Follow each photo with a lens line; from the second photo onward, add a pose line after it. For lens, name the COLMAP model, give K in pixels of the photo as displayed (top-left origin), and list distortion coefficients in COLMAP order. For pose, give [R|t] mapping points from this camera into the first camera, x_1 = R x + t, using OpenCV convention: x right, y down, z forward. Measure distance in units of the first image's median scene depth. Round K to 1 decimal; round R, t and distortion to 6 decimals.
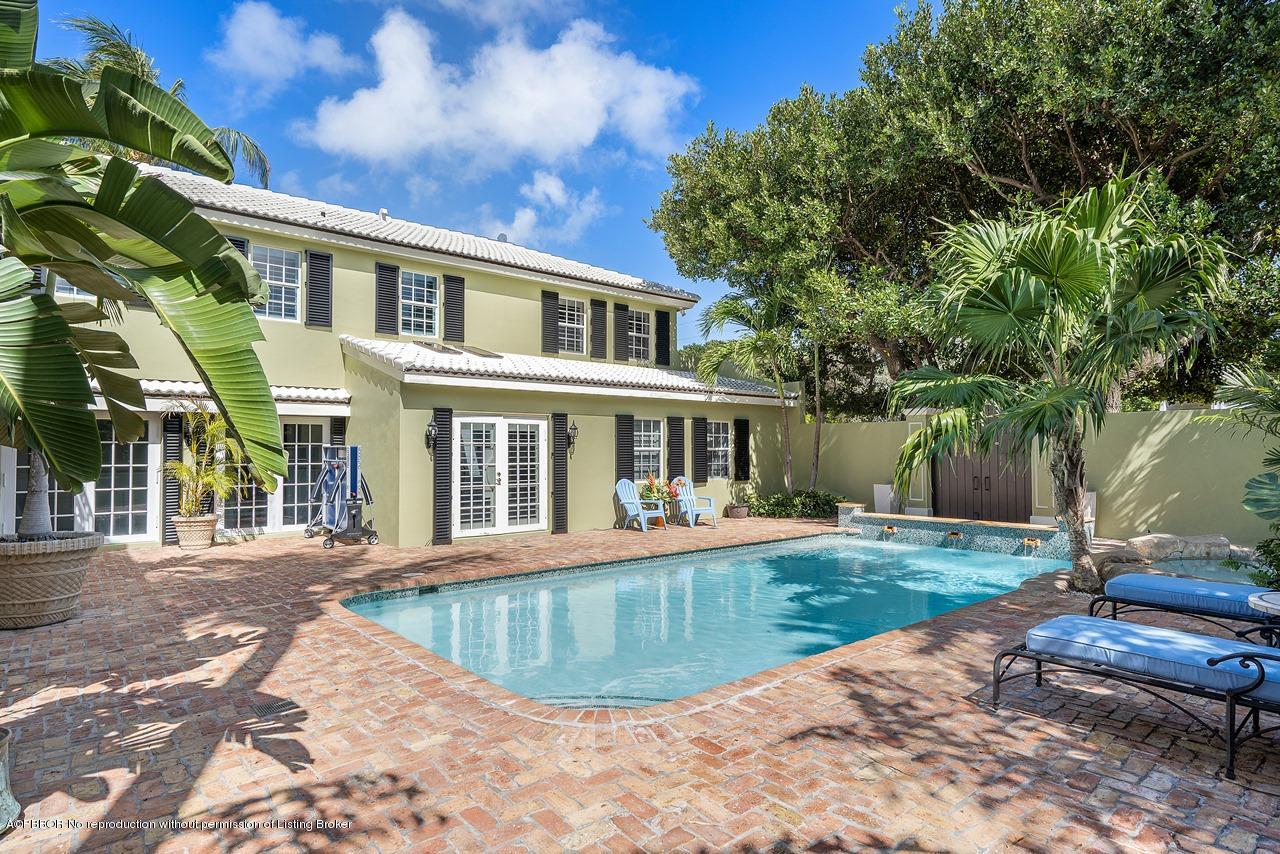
lens RADIAL K [[696.7, 0, 639.9], [0, 696.7, 431.1], [0, 0, 1]] dist [0.002956, 0.000435]
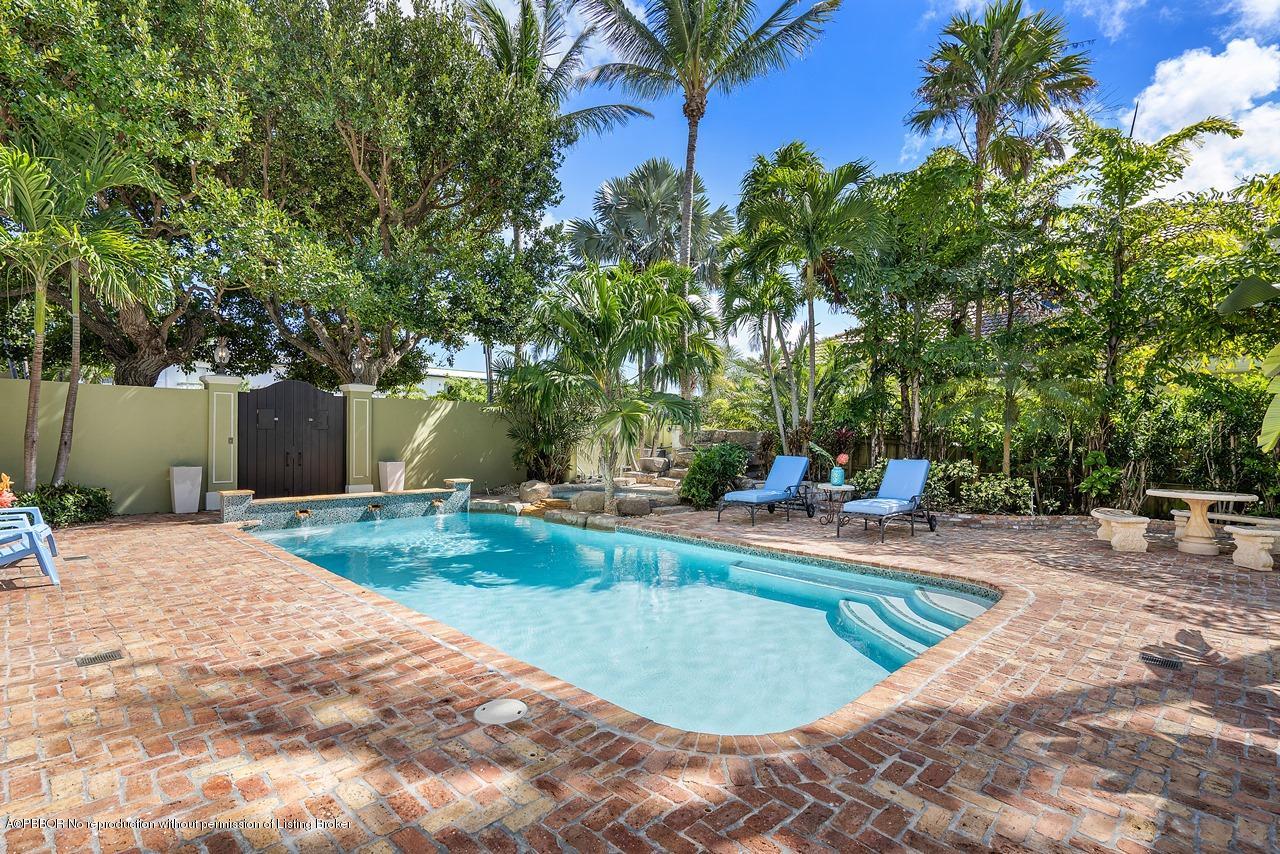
lens RADIAL K [[614.0, 0, 641.2], [0, 614.0, 425.3], [0, 0, 1]] dist [-0.001663, -0.000231]
pose [[-0.085994, 0.015150, 0.996180, -1.275837], [-0.042547, 0.998916, -0.018865, 0.064755], [-0.995387, -0.044007, -0.085256, 1.715421]]
